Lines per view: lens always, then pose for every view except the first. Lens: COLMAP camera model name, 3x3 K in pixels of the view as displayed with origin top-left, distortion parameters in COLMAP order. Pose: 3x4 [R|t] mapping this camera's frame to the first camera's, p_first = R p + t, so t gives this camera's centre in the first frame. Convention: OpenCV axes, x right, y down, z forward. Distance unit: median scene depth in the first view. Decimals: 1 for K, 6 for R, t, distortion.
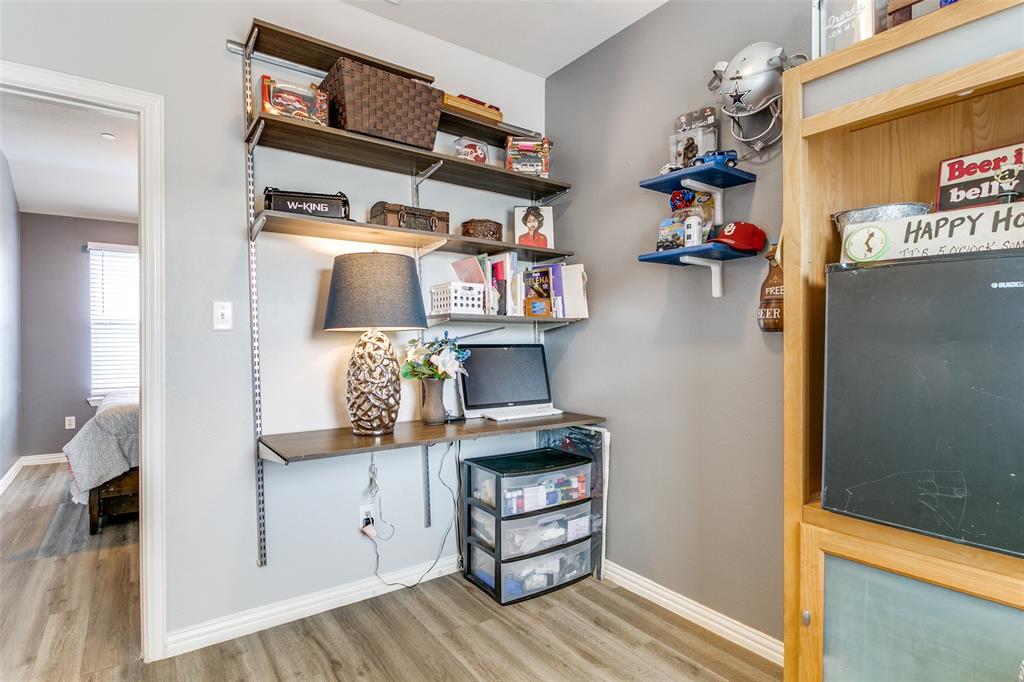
lens RADIAL K [[527.8, 0, 512.0], [0, 527.8, 341.0], [0, 0, 1]] dist [-0.003066, -0.000746]
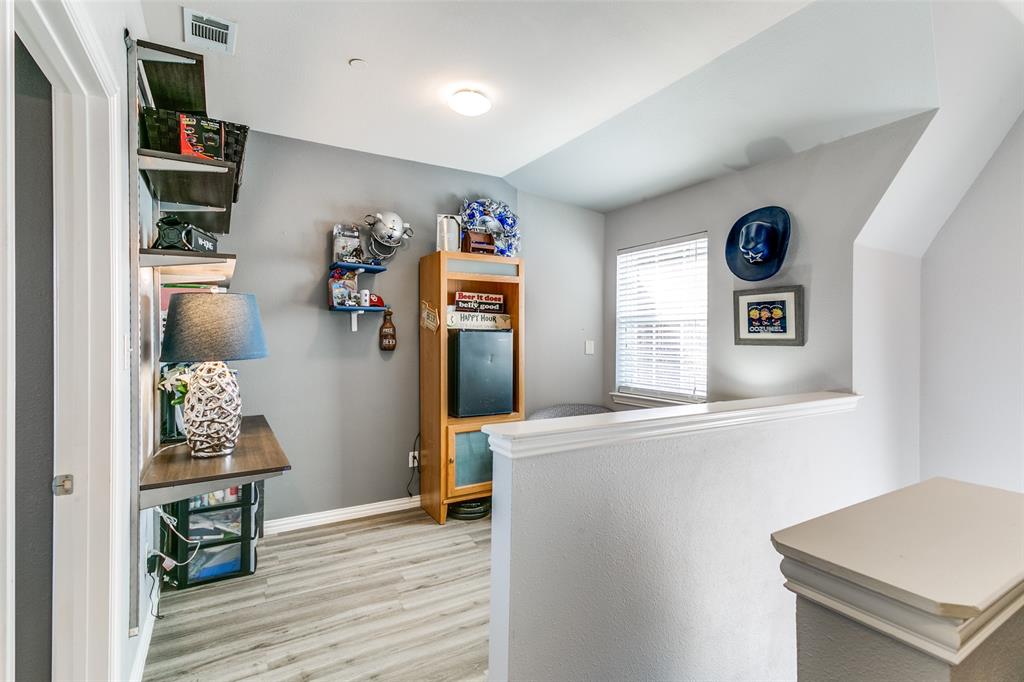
lens RADIAL K [[527.8, 0, 512.0], [0, 527.8, 341.0], [0, 0, 1]] dist [-0.003066, -0.000746]
pose [[0.067575, -0.010610, 0.997658, -1.385111], [0.005779, 0.999931, 0.010243, -0.067380], [-0.997697, 0.005074, 0.067632, 0.343382]]
